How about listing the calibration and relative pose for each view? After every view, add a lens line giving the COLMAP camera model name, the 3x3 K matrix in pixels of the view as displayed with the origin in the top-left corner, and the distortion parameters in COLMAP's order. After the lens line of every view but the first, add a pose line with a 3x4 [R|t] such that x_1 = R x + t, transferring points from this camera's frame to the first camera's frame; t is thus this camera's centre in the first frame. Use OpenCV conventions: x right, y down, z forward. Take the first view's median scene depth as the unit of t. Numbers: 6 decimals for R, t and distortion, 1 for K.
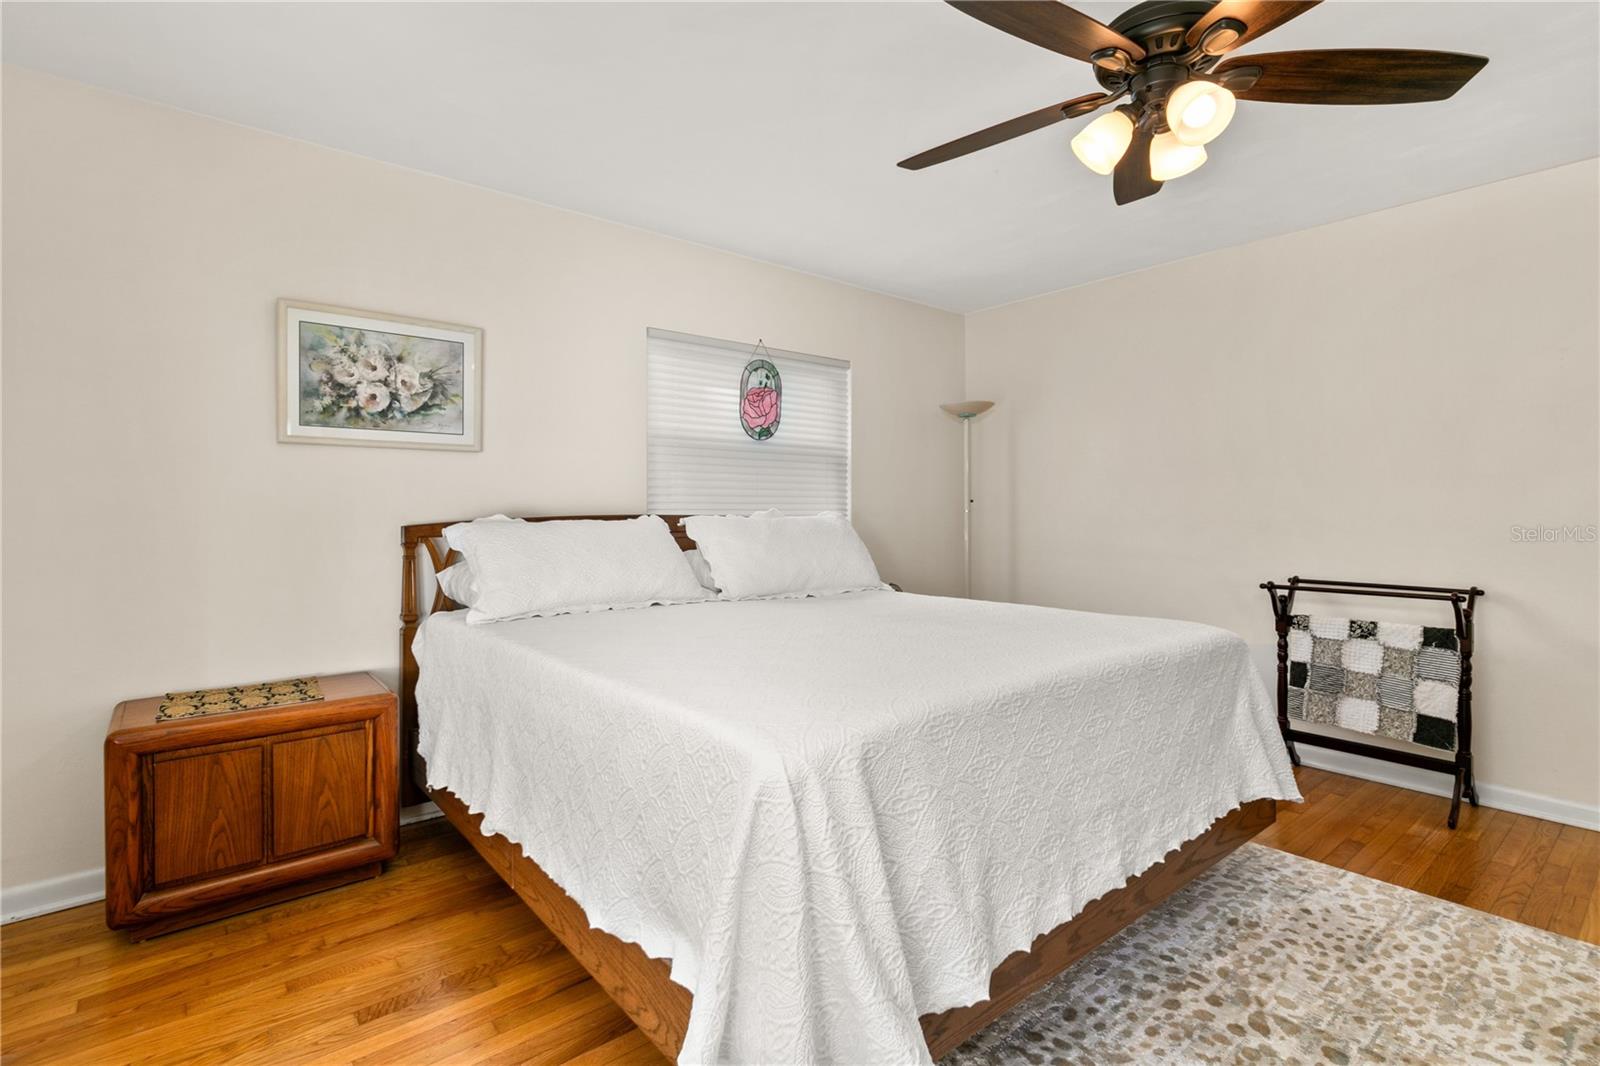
lens RADIAL K [[742.6, 0, 772.8], [0, 742.6, 519.7], [0, 0, 1]] dist [0.005336, -0.001281]
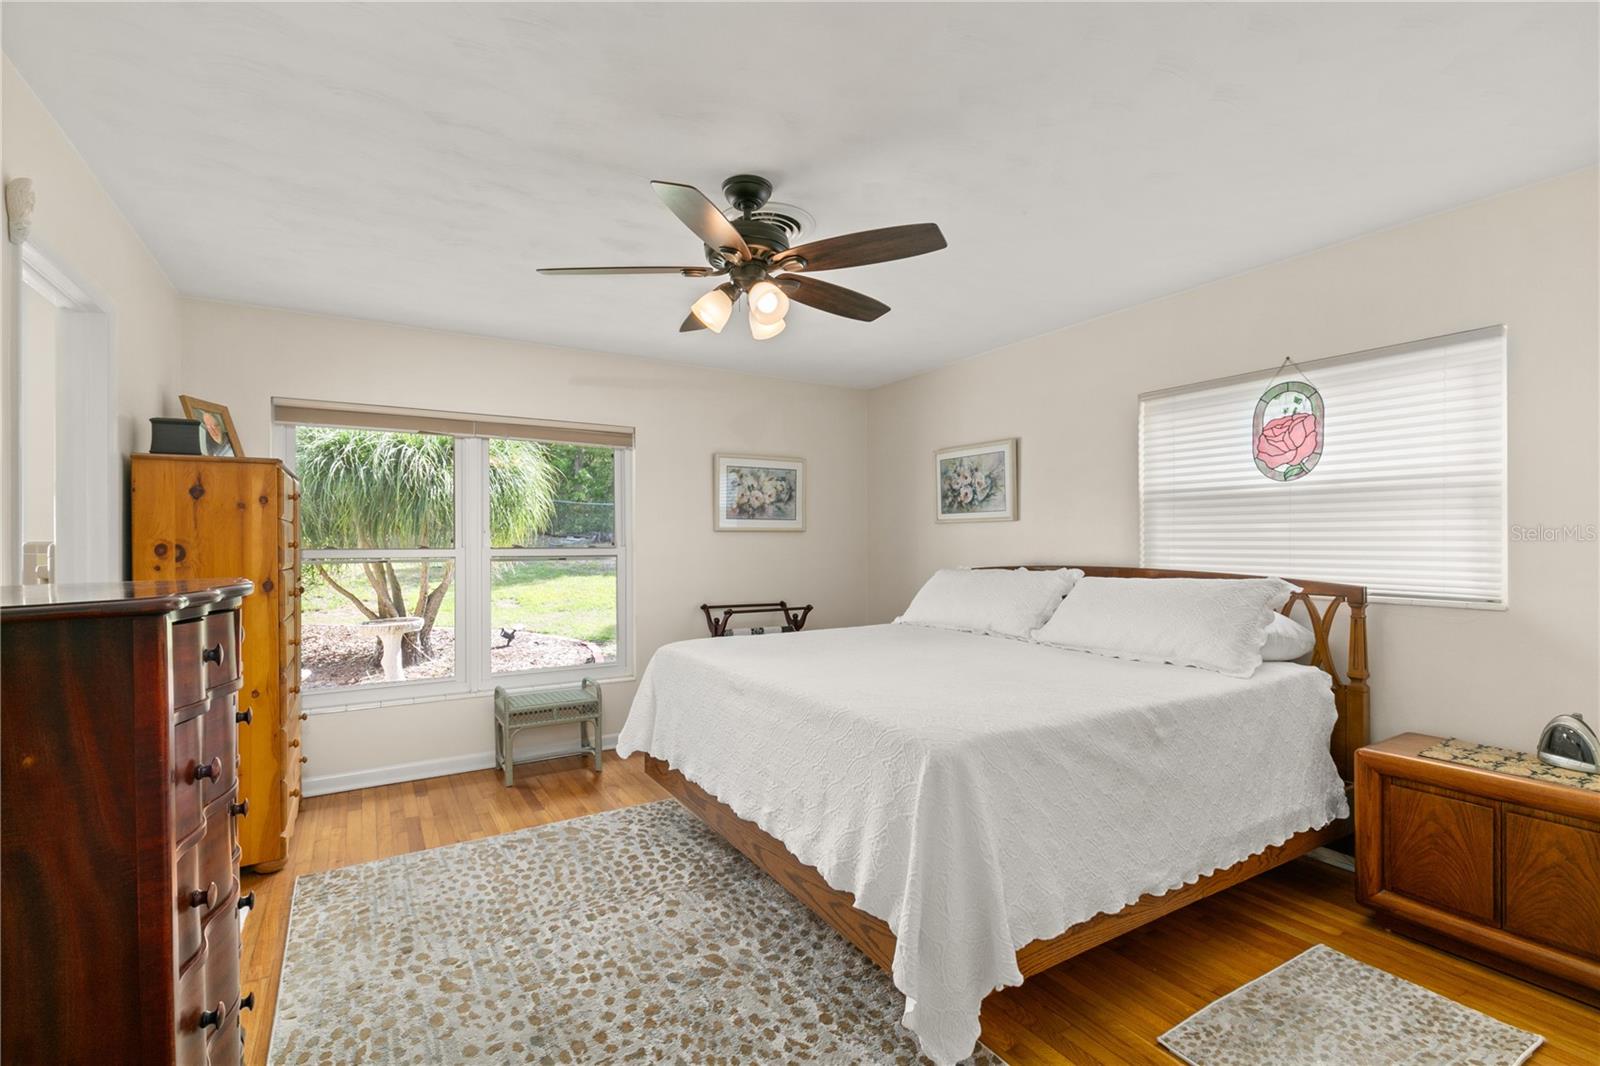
lens RADIAL K [[742.6, 0, 799.3], [0, 742.6, 537.8], [0, 0, 1]] dist [0.005336, -0.001281]
pose [[-0.135528, -0.003258, -0.990768, 1.242047], [-0.012120, 0.999925, -0.001630, -0.053230], [0.990699, 0.011787, -0.135557, 0.836450]]
